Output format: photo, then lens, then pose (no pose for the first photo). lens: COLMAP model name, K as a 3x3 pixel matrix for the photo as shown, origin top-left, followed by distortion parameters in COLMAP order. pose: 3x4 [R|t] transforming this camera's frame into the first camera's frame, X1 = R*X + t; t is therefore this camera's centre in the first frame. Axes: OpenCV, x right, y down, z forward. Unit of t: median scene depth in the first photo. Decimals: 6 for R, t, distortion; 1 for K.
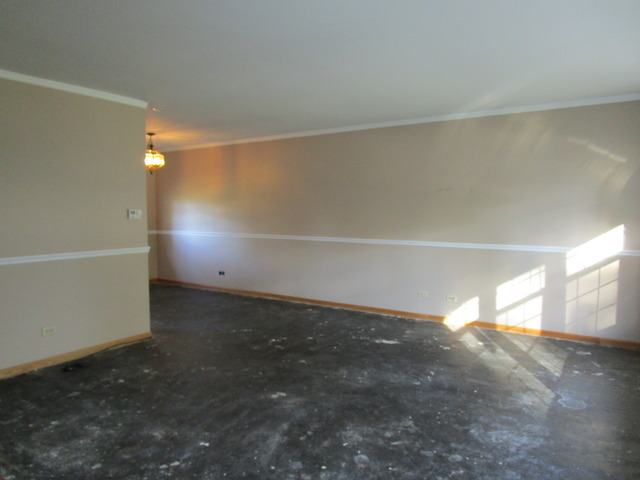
lens RADIAL K [[457.2, 0, 316.4], [0, 457.2, 242.1], [0, 0, 1]] dist [-0.023283, 0.001842]
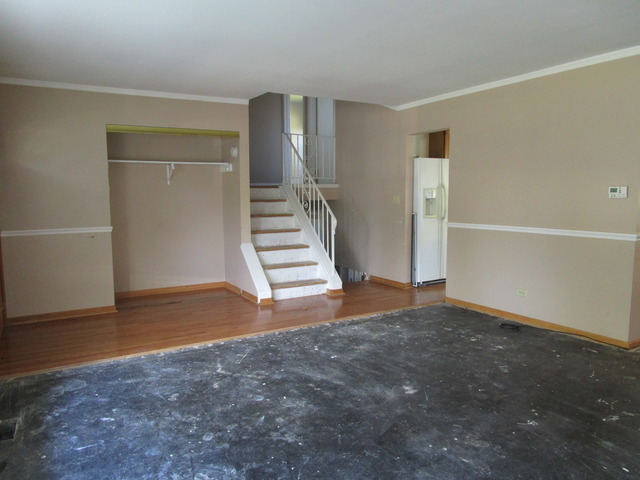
lens RADIAL K [[457.2, 0, 316.4], [0, 457.2, 242.1], [0, 0, 1]] dist [-0.023283, 0.001842]
pose [[-0.429364, 0.100914, -0.897476, 0.871537], [-0.054326, 0.989052, 0.137202, -0.082910], [0.901496, 0.107666, -0.419181, 1.303566]]
